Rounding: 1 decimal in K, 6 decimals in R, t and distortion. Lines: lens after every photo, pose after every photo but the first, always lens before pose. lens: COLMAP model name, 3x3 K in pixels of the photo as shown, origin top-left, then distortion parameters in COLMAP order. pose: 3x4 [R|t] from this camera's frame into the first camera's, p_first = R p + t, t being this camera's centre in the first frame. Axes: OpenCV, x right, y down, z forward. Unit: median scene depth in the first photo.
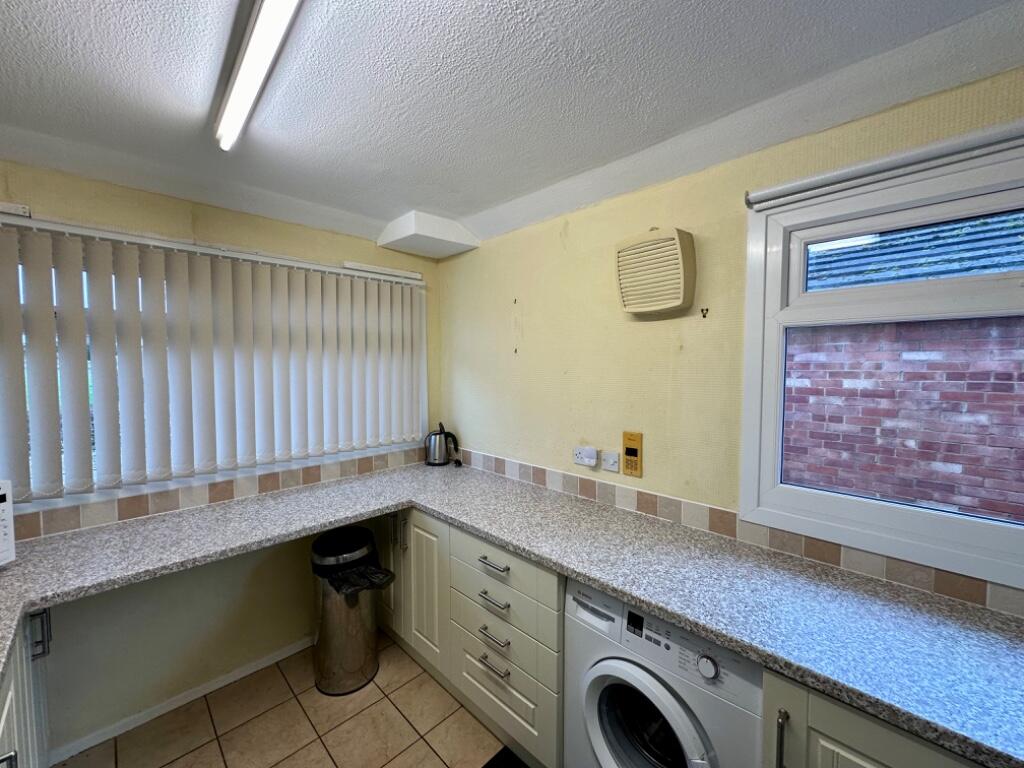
lens RADIAL K [[415.4, 0, 512.1], [0, 415.4, 383.5], [0, 0, 1]] dist [-0.002153, 0.000142]
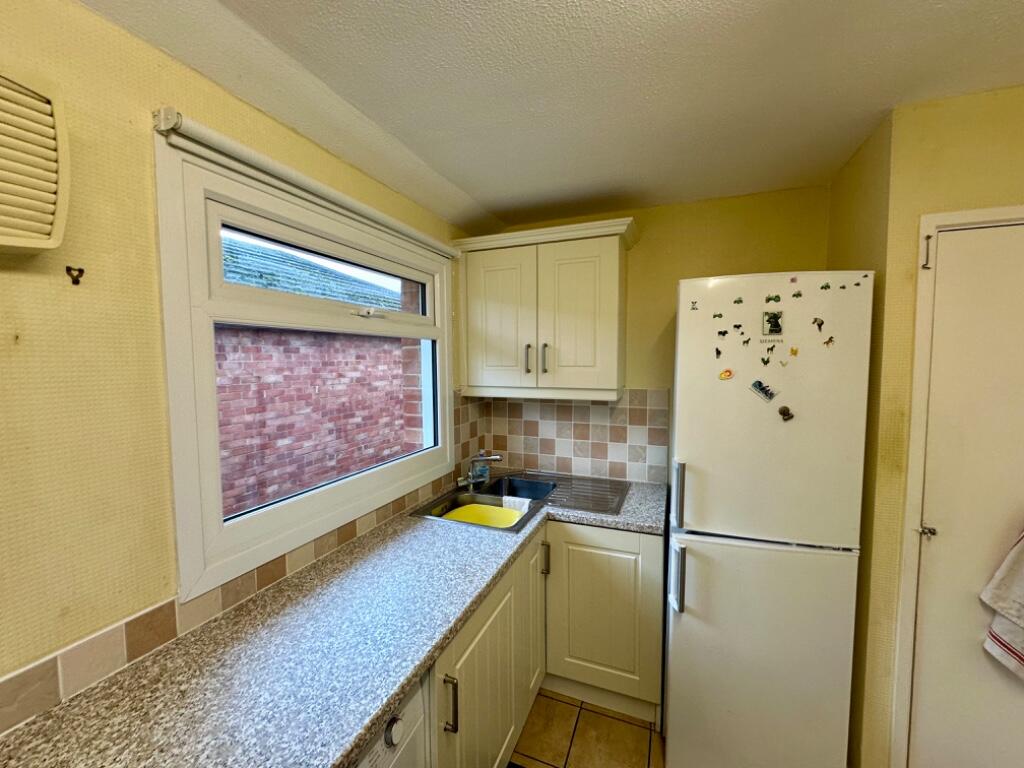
lens RADIAL K [[415.4, 0, 513.1], [0, 415.4, 385.9], [0, 0, 1]] dist [-0.002153, 0.000142]
pose [[-0.398771, -0.061384, 0.914994, -0.280443], [0.046867, 0.995089, 0.087183, -0.061046], [-0.915852, 0.077649, -0.393936, 0.835486]]
